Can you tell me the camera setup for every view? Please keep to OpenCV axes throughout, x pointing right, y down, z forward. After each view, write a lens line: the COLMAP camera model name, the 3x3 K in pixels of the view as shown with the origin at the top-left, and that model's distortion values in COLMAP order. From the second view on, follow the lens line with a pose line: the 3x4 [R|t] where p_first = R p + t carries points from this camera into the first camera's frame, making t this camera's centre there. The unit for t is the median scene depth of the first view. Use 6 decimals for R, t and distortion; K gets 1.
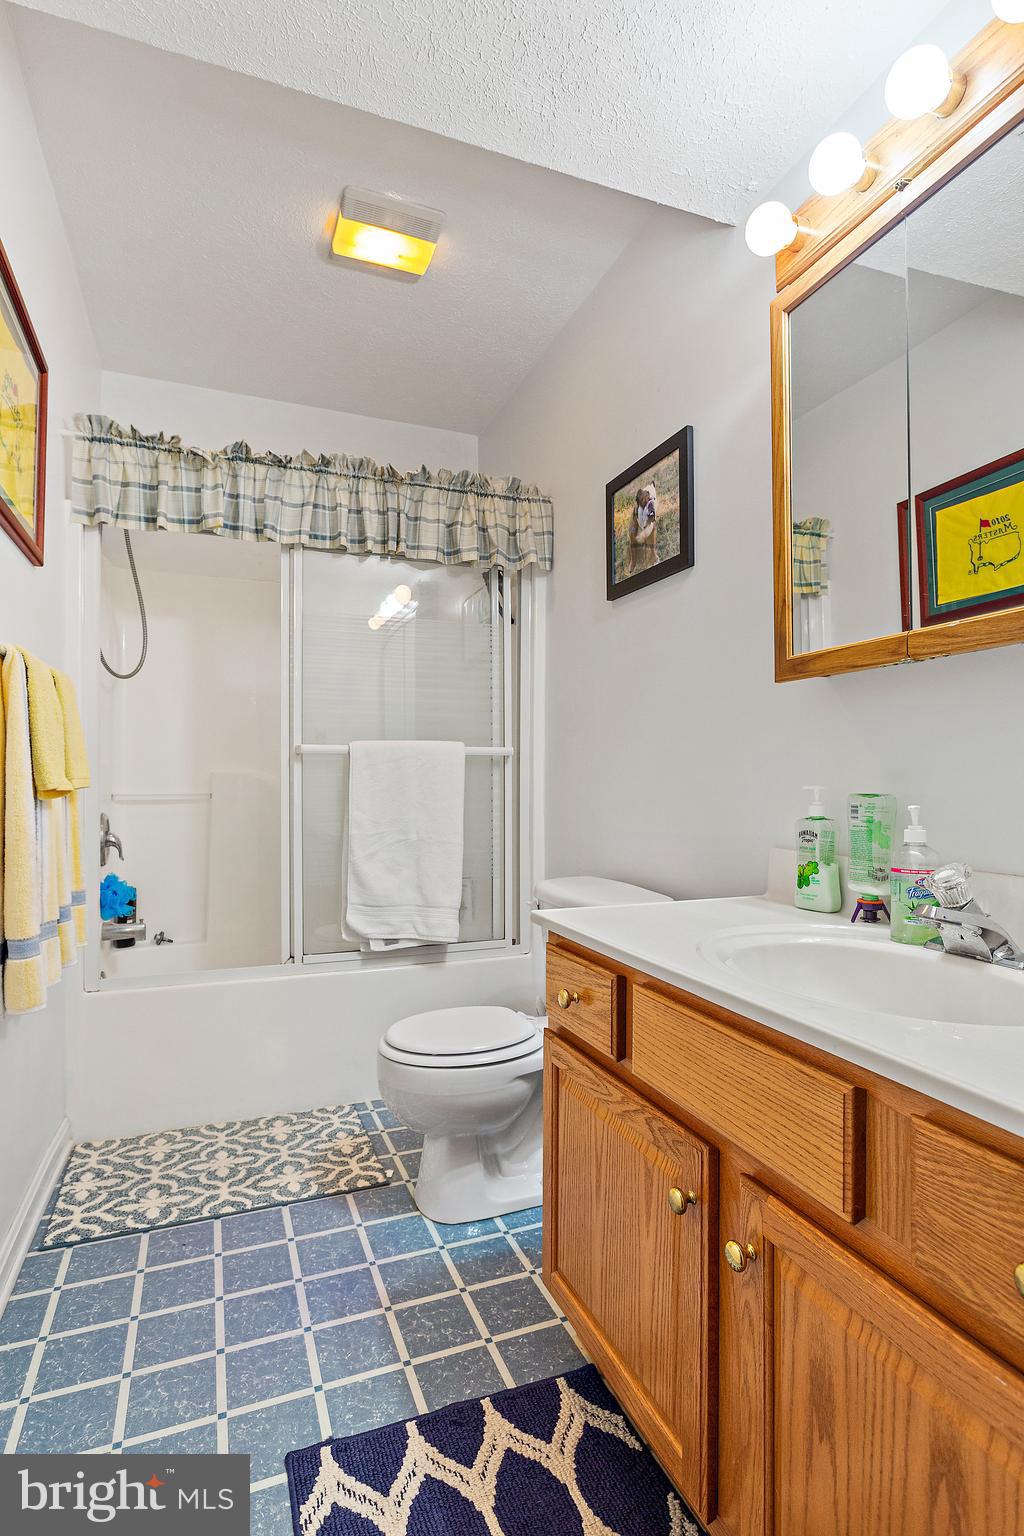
lens RADIAL K [[788.0, 0, 523.8], [0, 788.0, 772.9], [0, 0, 1]] dist [-0.006829, 0.003993]
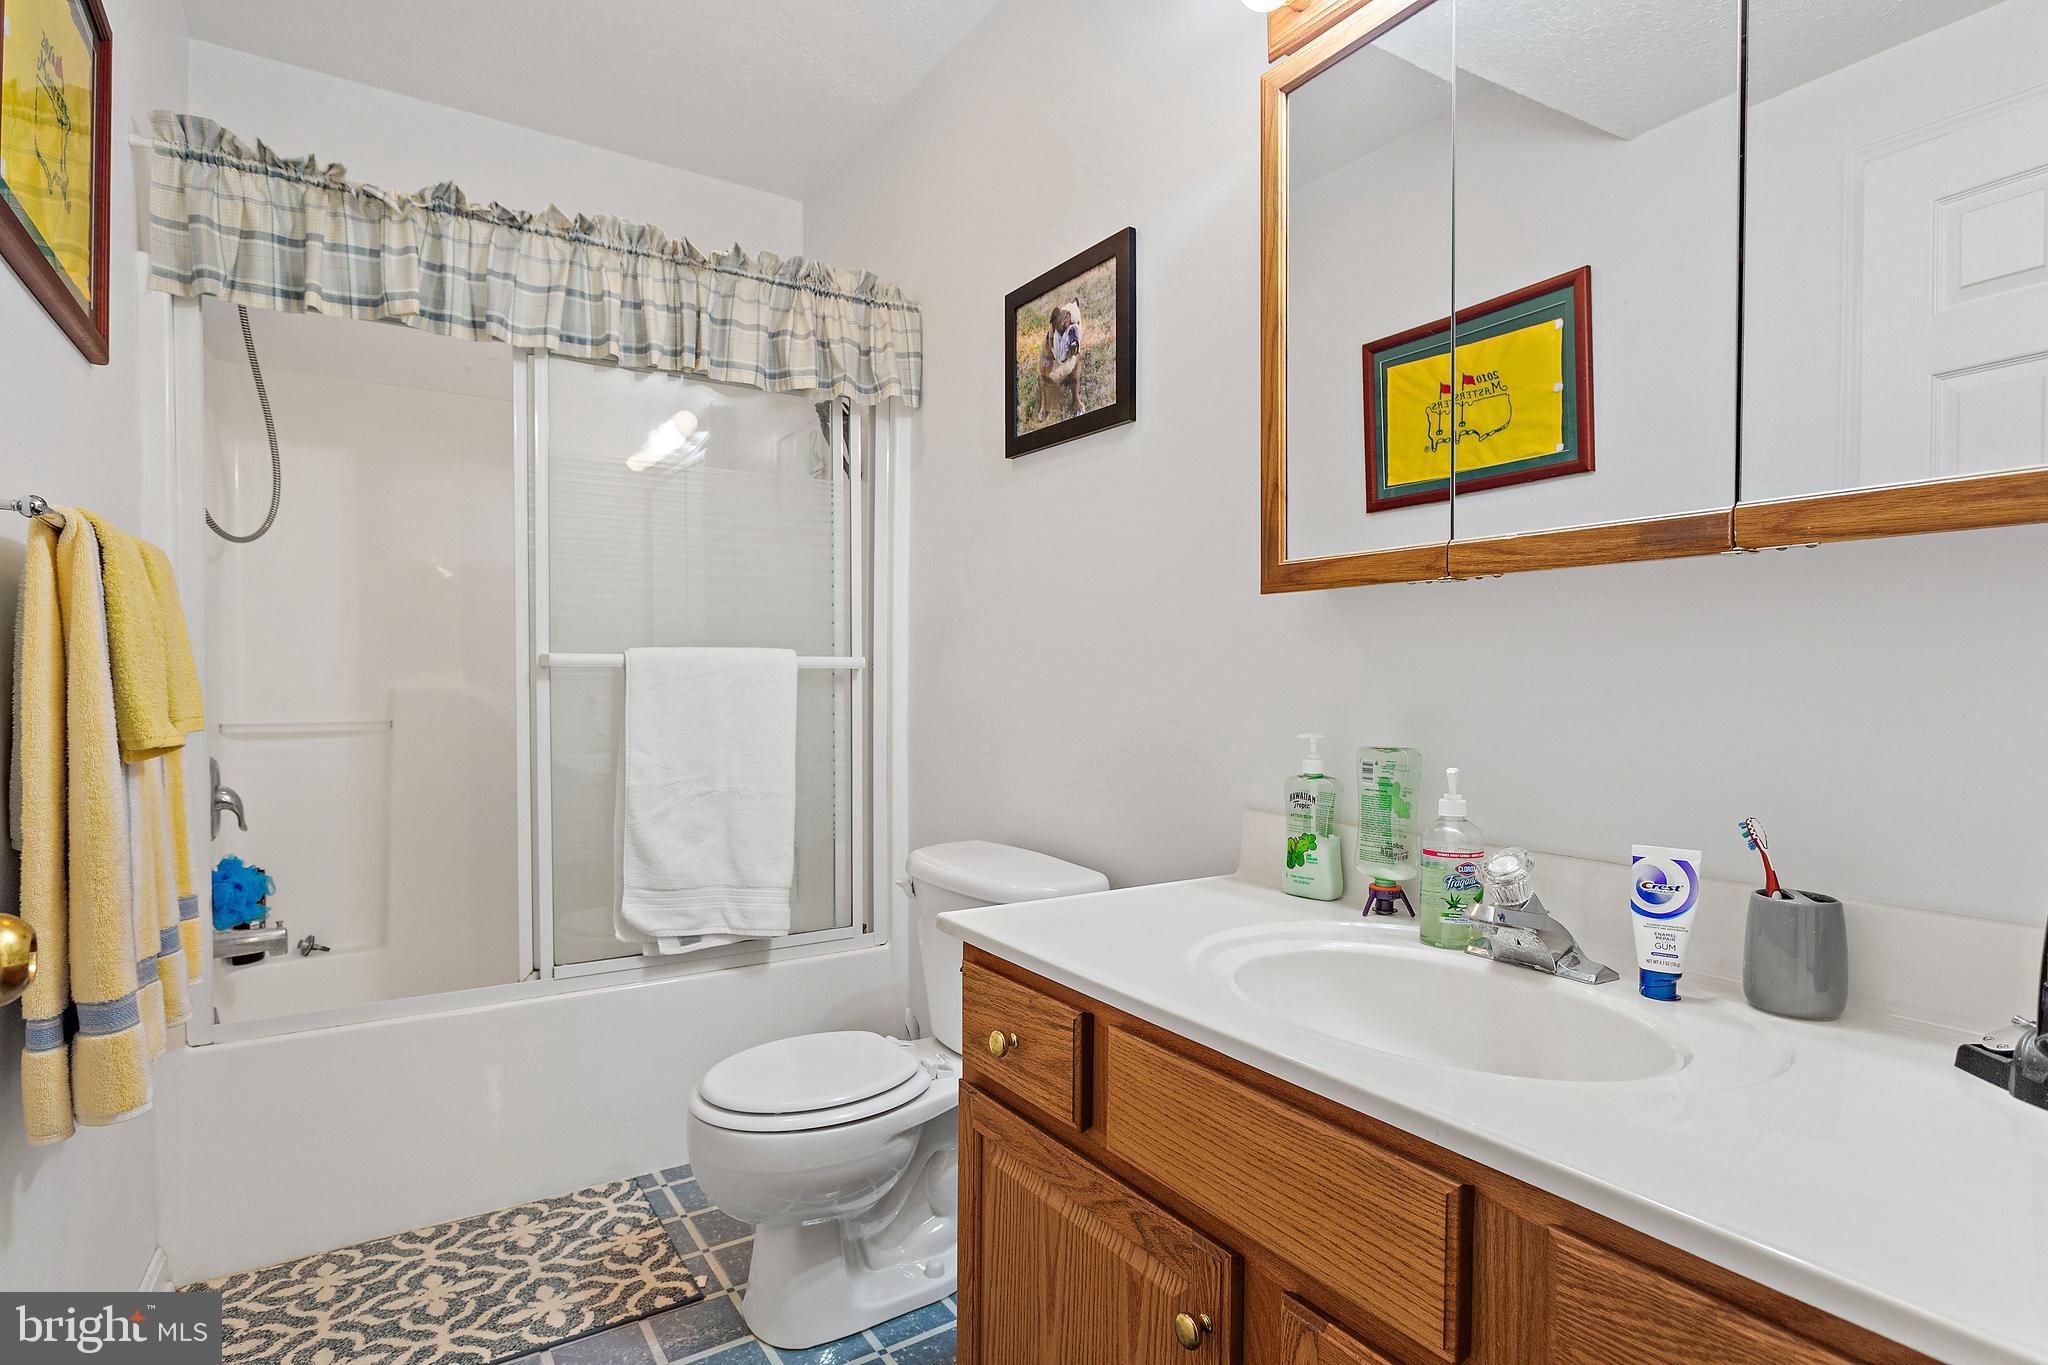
lens RADIAL K [[1050.6, 0, 1018.0], [0, 1050.6, 682.2], [0, 0, 1]] dist [-0.006829, 0.003993]
pose [[0.978294, 0.001726, 0.207213, -0.090162], [-0.008189, 0.999506, 0.030336, -0.047550], [-0.207058, -0.031374, 0.977825, 0.056949]]
